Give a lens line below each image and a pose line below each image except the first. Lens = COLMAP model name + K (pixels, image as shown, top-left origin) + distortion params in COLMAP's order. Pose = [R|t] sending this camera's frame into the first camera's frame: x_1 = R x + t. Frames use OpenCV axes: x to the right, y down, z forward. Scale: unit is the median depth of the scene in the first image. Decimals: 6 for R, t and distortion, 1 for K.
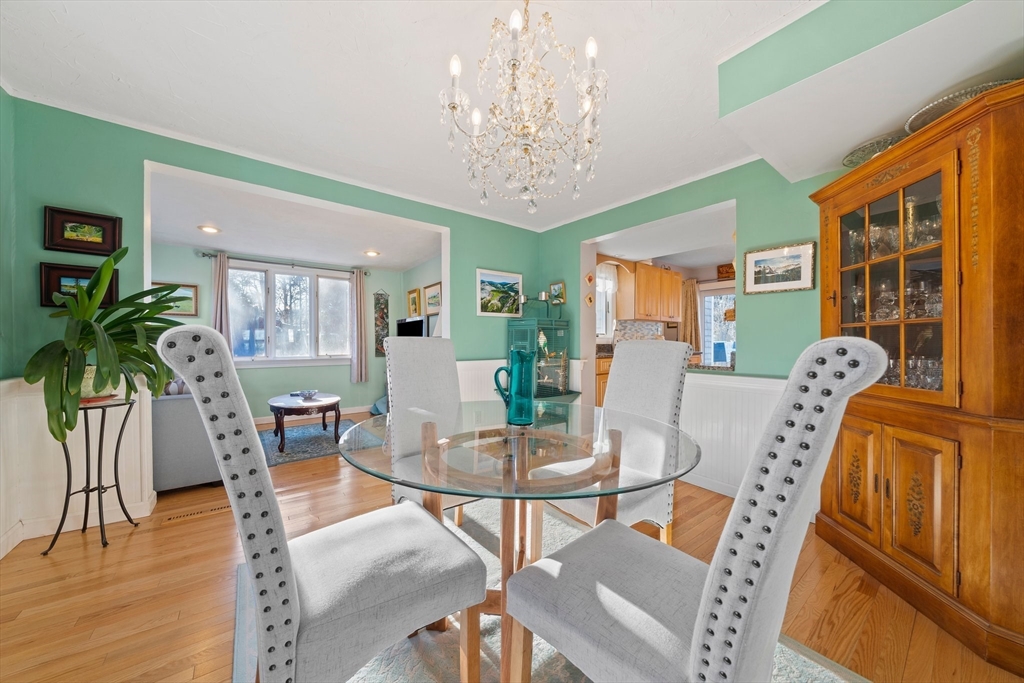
lens RADIAL K [[355.4, 0, 509.1], [0, 355.4, 344.4], [0, 0, 1]] dist [-0.003012, -0.000342]
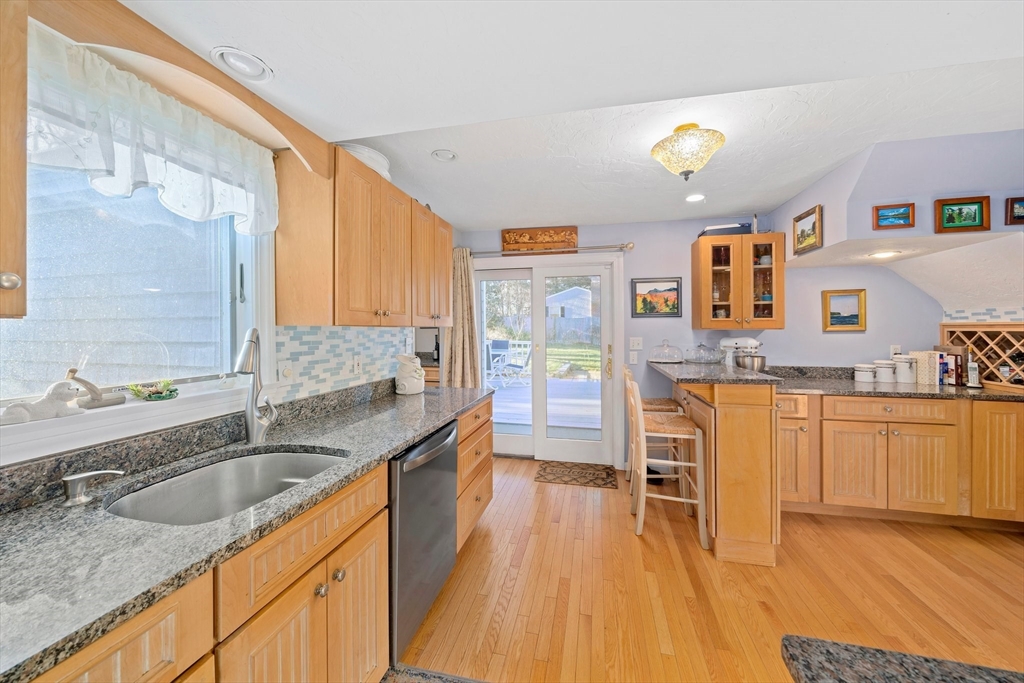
lens RADIAL K [[355.4, 0, 513.9], [0, 355.4, 327.4], [0, 0, 1]] dist [-0.003012, -0.000342]
pose [[0.772521, -0.002247, 0.634986, 0.567011], [0.006596, 0.999968, -0.004487, -0.138378], [-0.634956, 0.007655, 0.772511, 1.336105]]
